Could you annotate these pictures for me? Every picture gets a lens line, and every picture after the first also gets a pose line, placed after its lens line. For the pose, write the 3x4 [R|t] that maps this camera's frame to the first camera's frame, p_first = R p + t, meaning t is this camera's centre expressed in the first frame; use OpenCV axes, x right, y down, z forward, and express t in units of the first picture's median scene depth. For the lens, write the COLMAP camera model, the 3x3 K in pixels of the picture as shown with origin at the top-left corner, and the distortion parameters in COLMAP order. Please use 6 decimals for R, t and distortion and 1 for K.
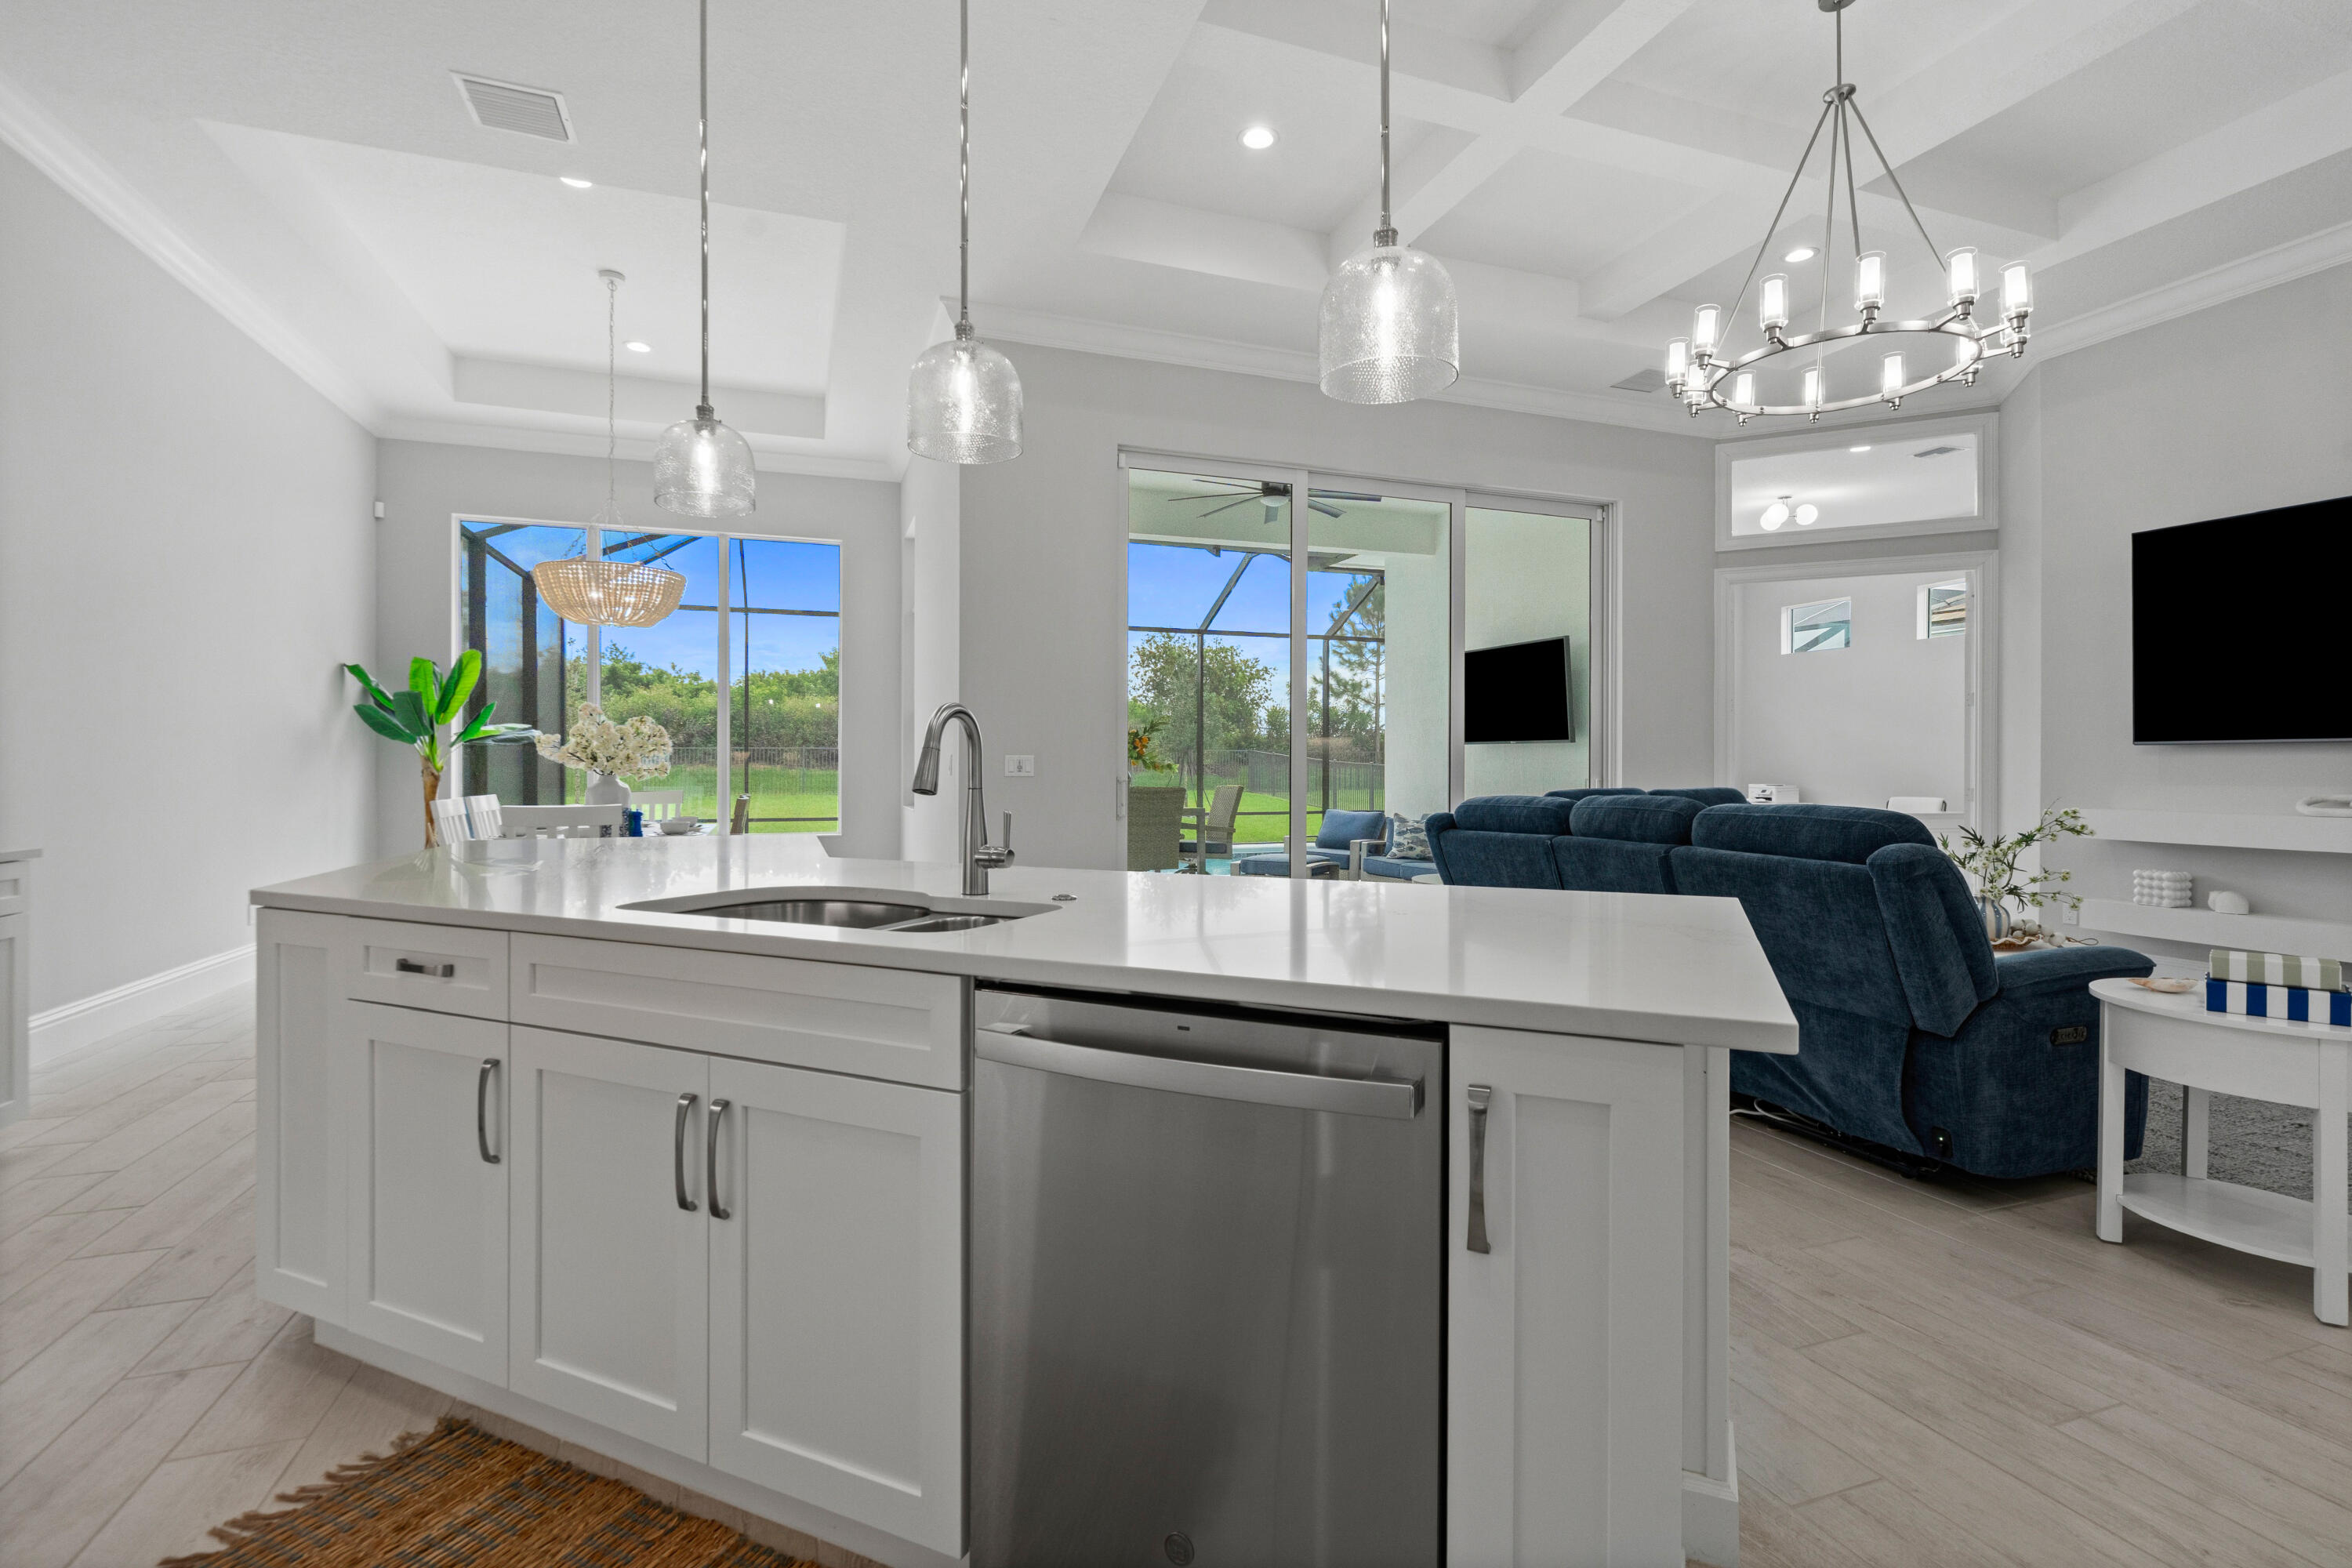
lens RADIAL K [[1079.9, 0, 1177.0], [0, 1079.9, 771.8], [0, 0, 1]] dist [-0.006539, 0.001170]
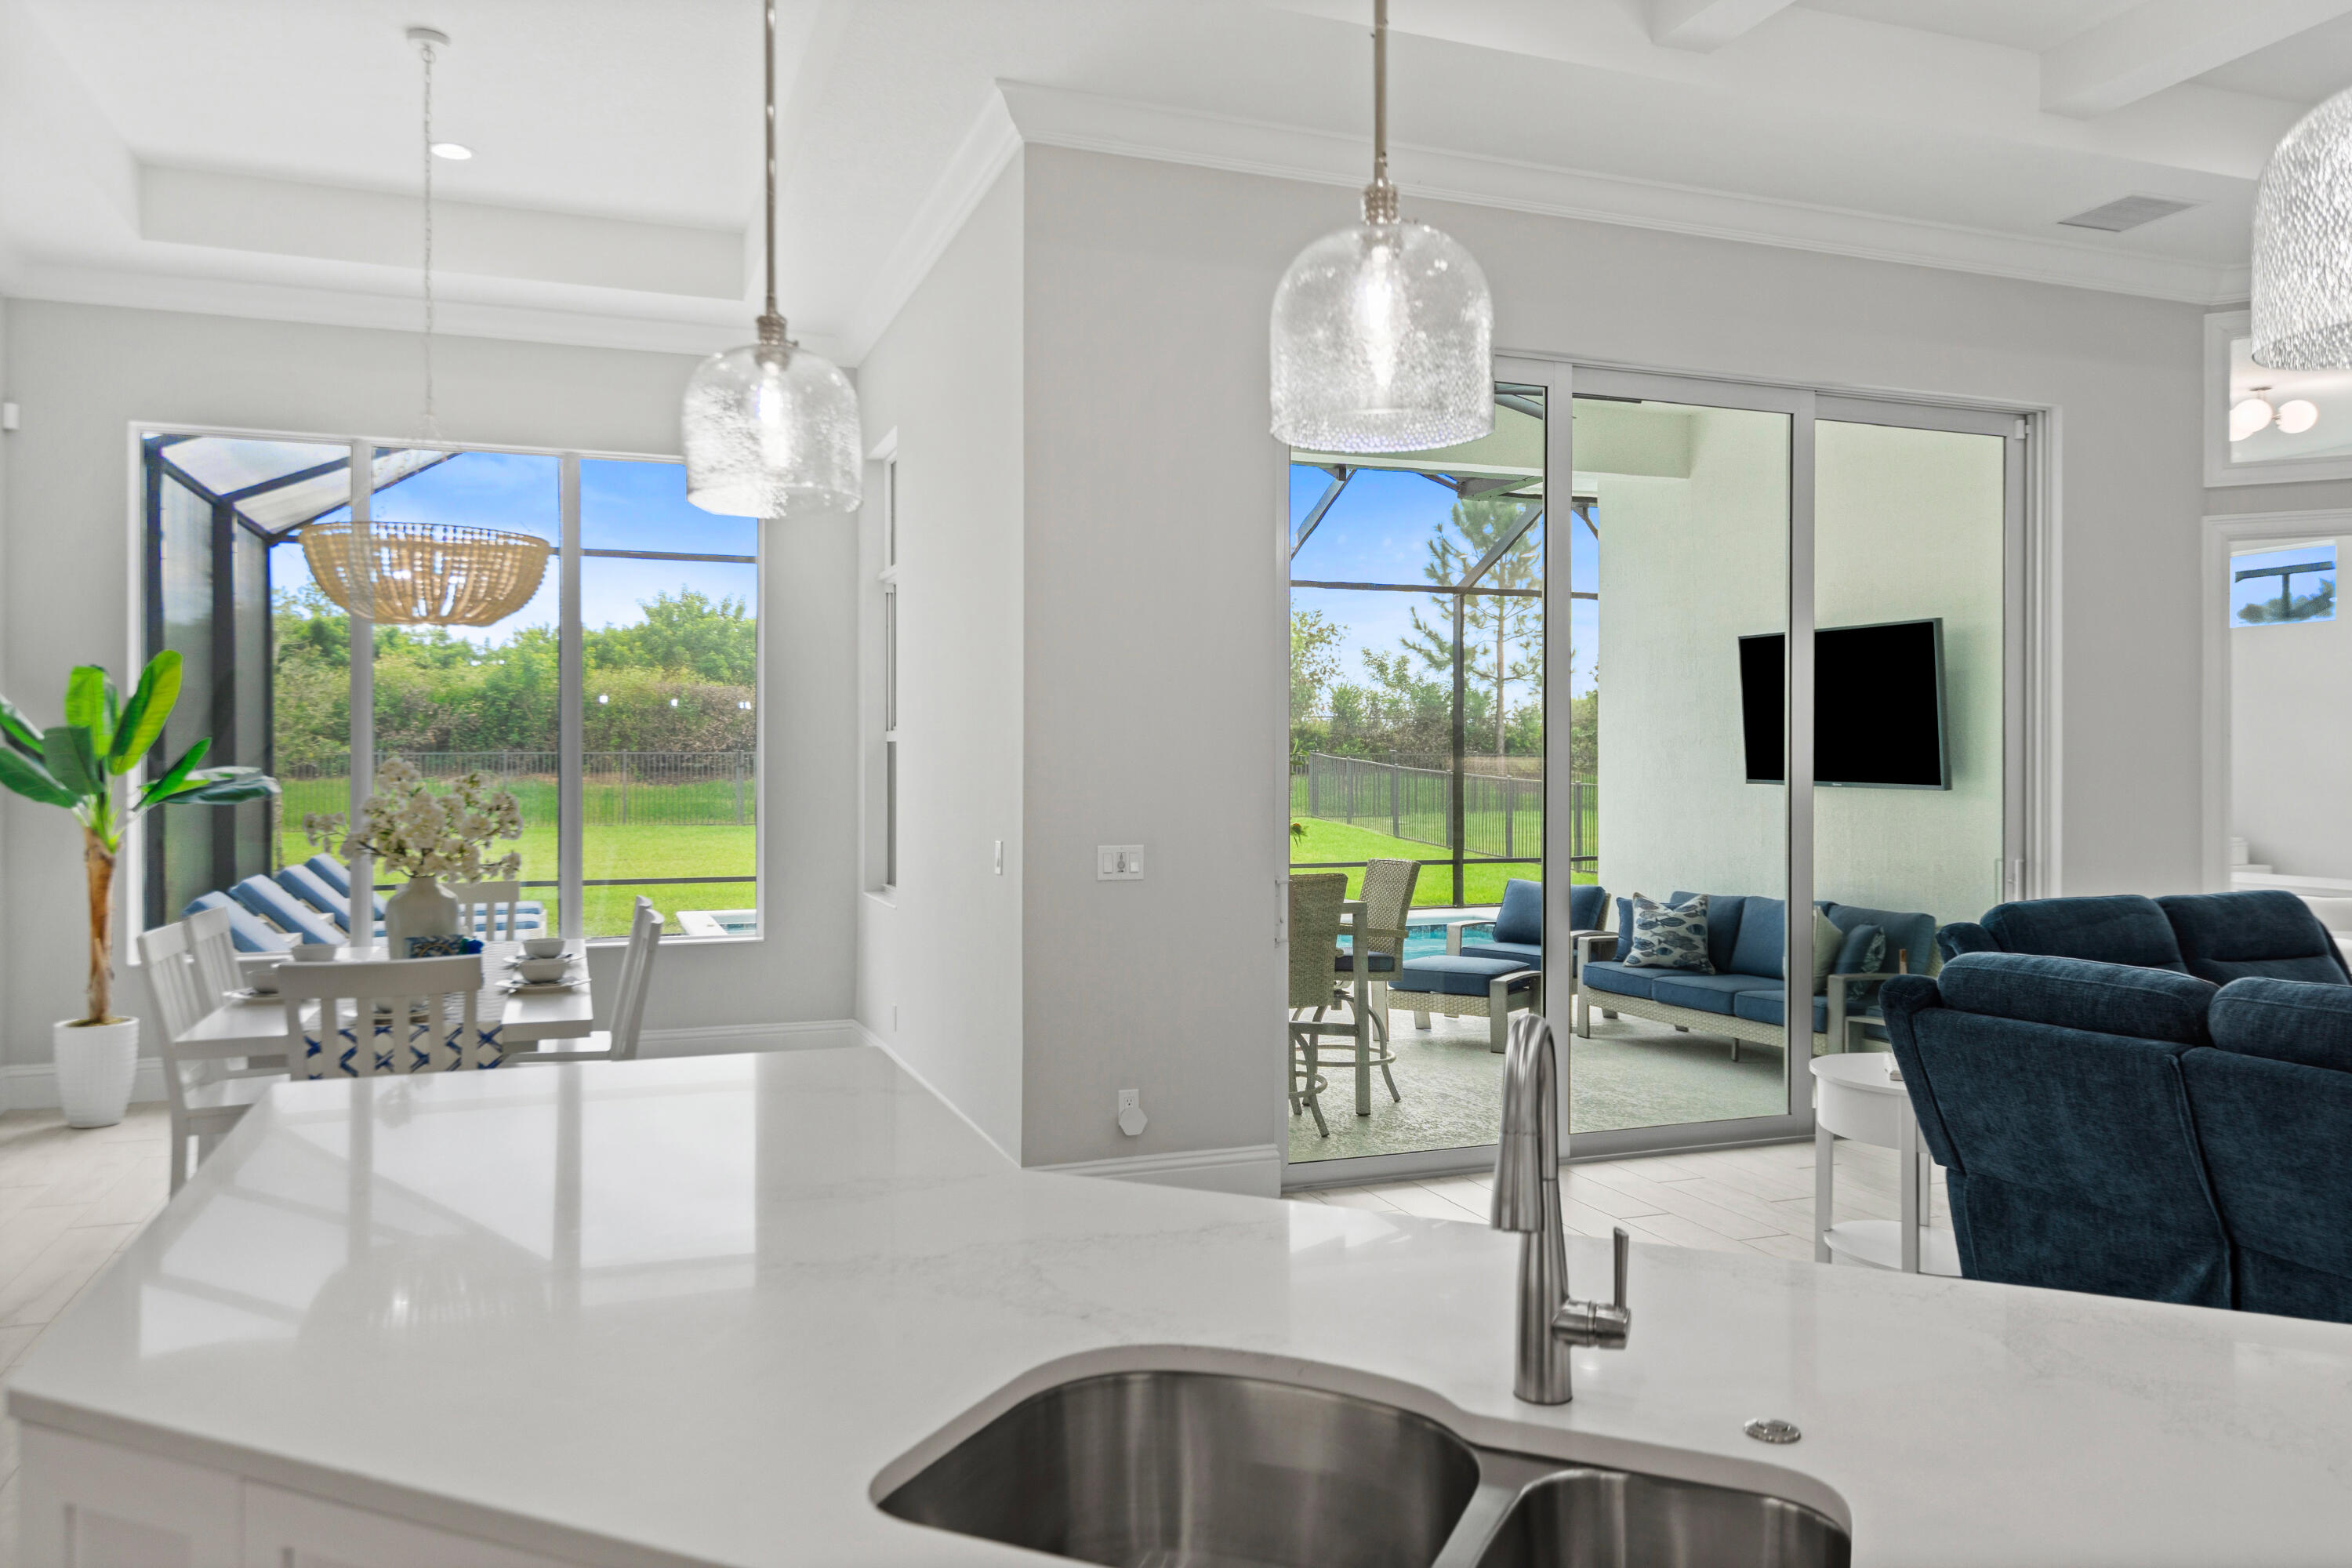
lens RADIAL K [[1631.6, 0, 1179.8], [0, 1631.6, 765.0], [0, 0, 1]] dist [0.008481, -0.003556]
pose [[0.999918, -0.001178, 0.012724, -0.096862], [0.001200, 0.999998, -0.001730, -0.045298], [-0.012722, 0.001745, 0.999918, 0.073870]]
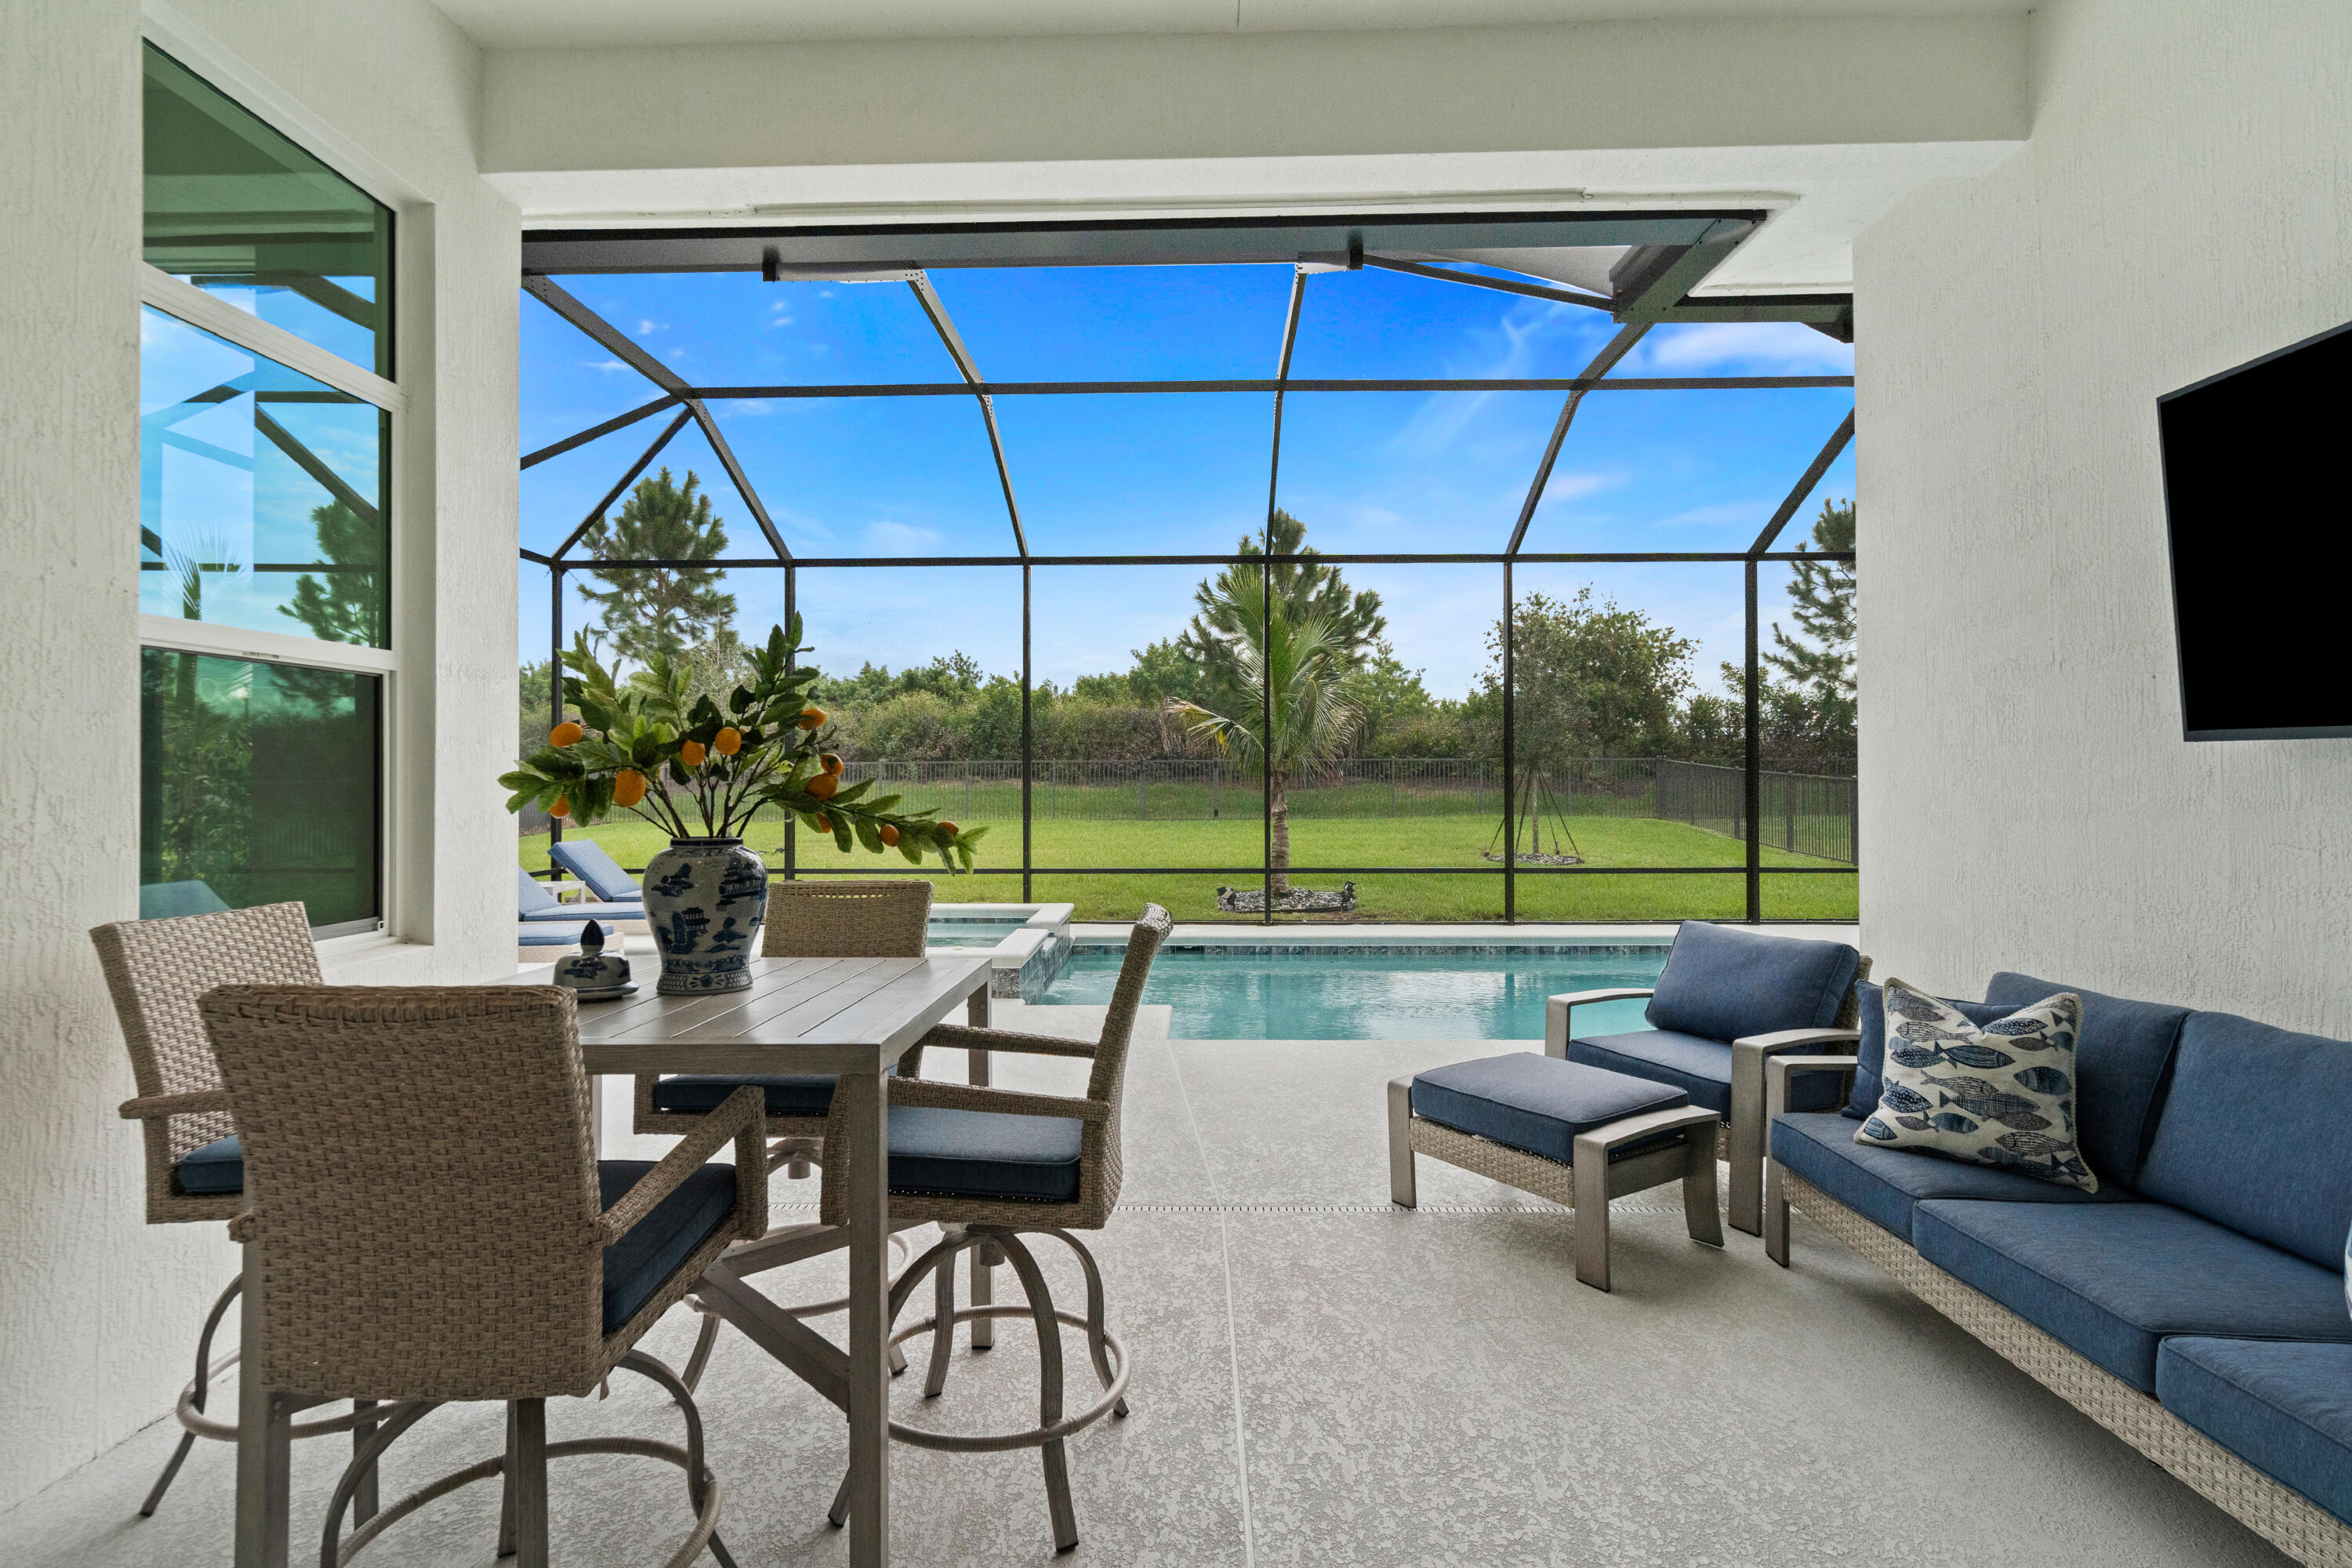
lens RADIAL K [[1135.4, 0, 1167.0], [0, 1135.4, 773.8], [0, 0, 1]] dist [-0.004179, 0.000464]
pose [[0.930384, -0.005248, -0.366549, 0.174389], [0.002593, 0.999967, -0.007736, -0.020274], [0.366577, 0.006247, 0.930367, 0.842182]]
